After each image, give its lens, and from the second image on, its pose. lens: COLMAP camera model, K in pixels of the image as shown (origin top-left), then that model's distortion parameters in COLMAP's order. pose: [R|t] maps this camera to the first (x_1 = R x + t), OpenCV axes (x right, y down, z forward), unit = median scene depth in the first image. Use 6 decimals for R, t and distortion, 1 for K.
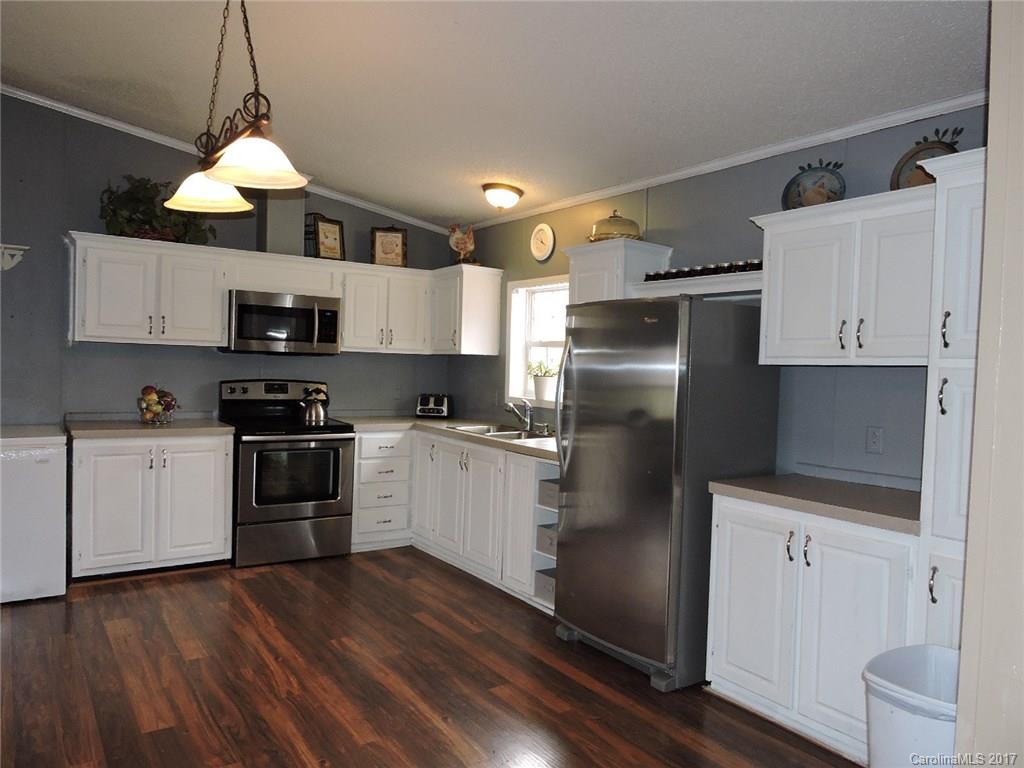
lens RADIAL K [[731.0, 0, 508.3], [0, 731.0, 388.3], [0, 0, 1]] dist [-0.011682, 0.003392]
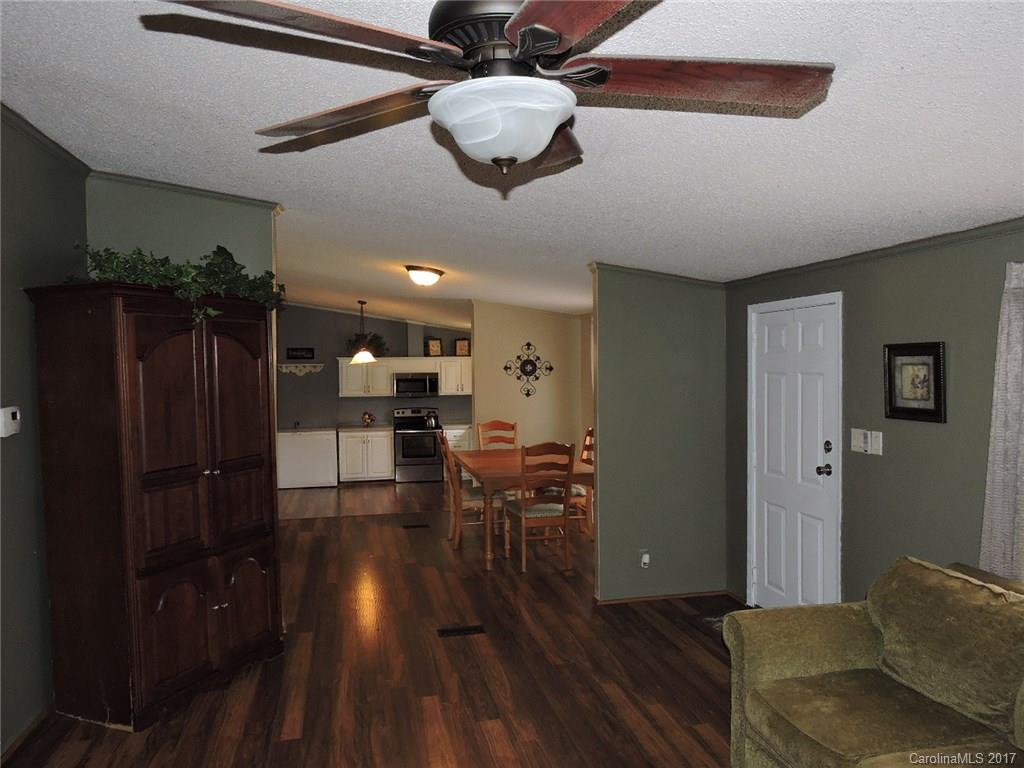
lens RADIAL K [[731.0, 0, 509.7], [0, 731.0, 388.0], [0, 0, 1]] dist [-0.011682, 0.003392]
pose [[0.924621, -0.029385, -0.379753, 0.887254], [0.027990, 0.999566, -0.009197, -0.046544], [0.379858, -0.002125, 0.925042, -1.106965]]
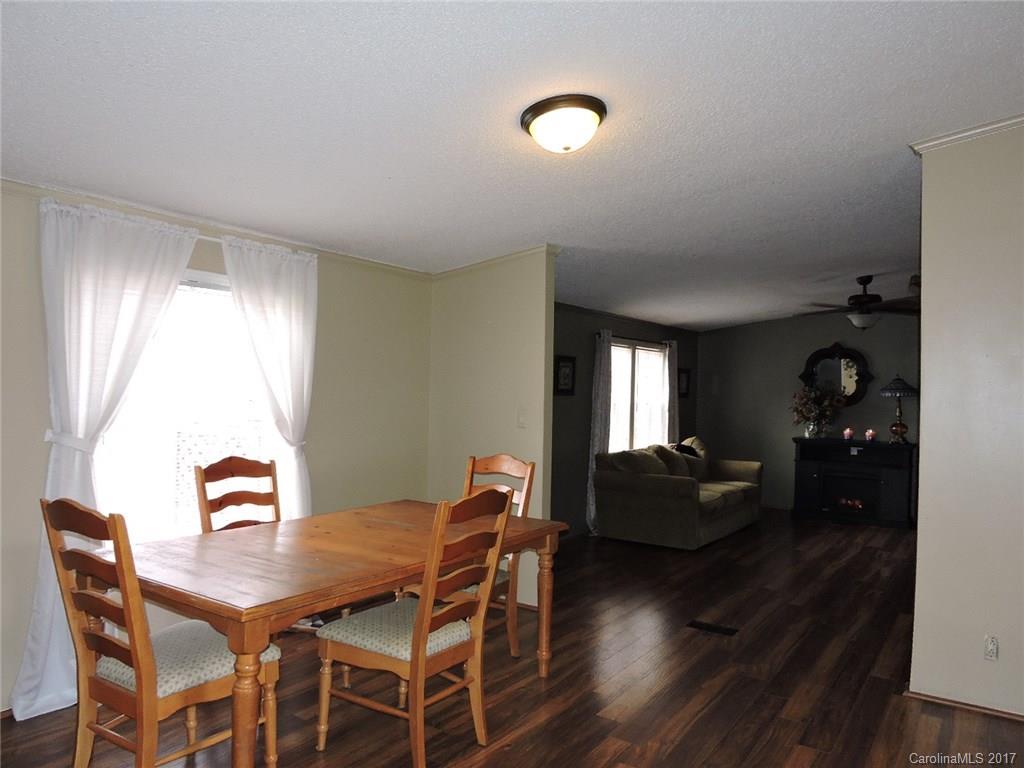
lens RADIAL K [[731.0, 0, 516.9], [0, 731.0, 385.3], [0, 0, 1]] dist [-0.011682, 0.003392]
pose [[-0.368011, -0.033490, 0.929218, -0.183507], [-0.006403, 0.999419, 0.033484, -0.073230], [-0.929800, 0.006373, -0.368011, 0.178236]]
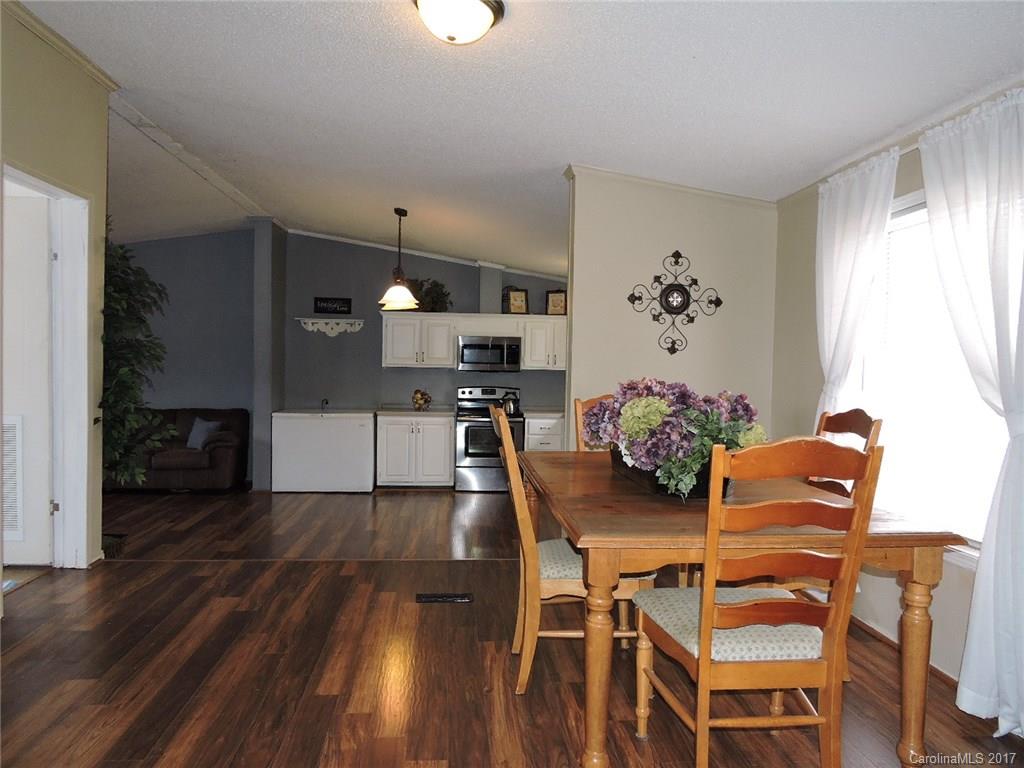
lens RADIAL K [[731.0, 0, 510.2], [0, 731.0, 383.0], [0, 0, 1]] dist [-0.011682, 0.003392]
pose [[0.866422, -0.000961, -0.499312, 0.582122], [-0.007376, 0.999864, -0.014724, 0.004829], [0.499258, 0.016440, 0.866297, -0.450794]]
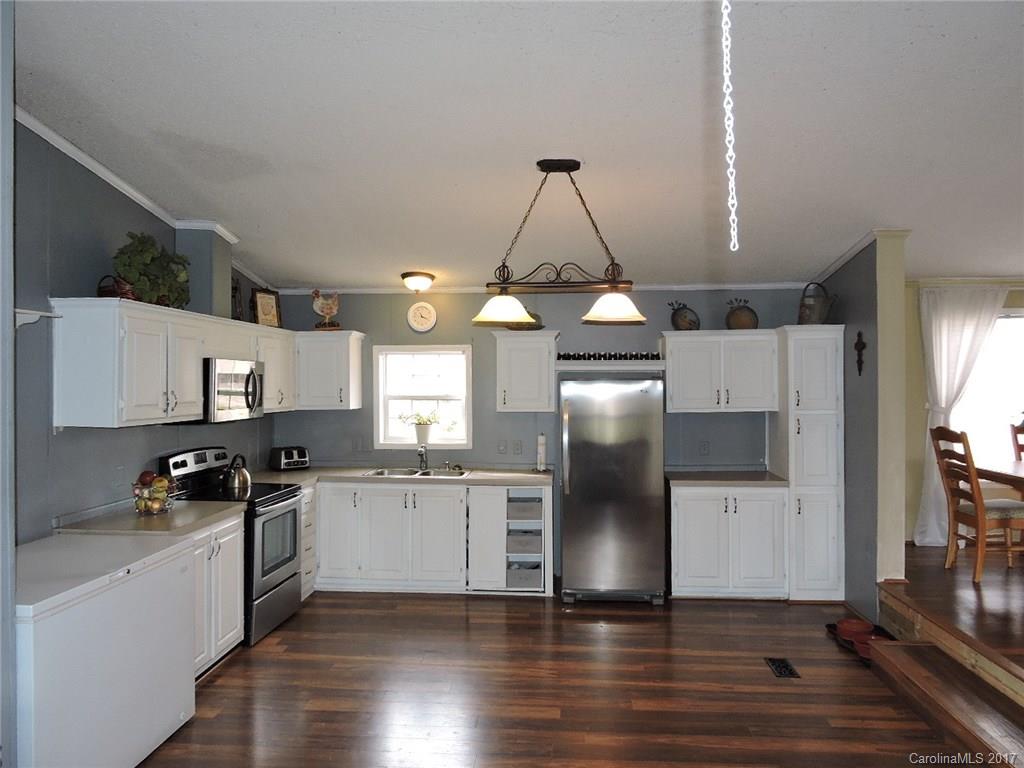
lens RADIAL K [[731.0, 0, 513.8], [0, 731.0, 381.9], [0, 0, 1]] dist [-0.011682, 0.003392]
pose [[0.627424, -0.029540, 0.778117, -0.806808], [0.048096, 0.998842, -0.000862, -0.078222], [-0.777191, 0.037965, 0.628118, 0.096594]]
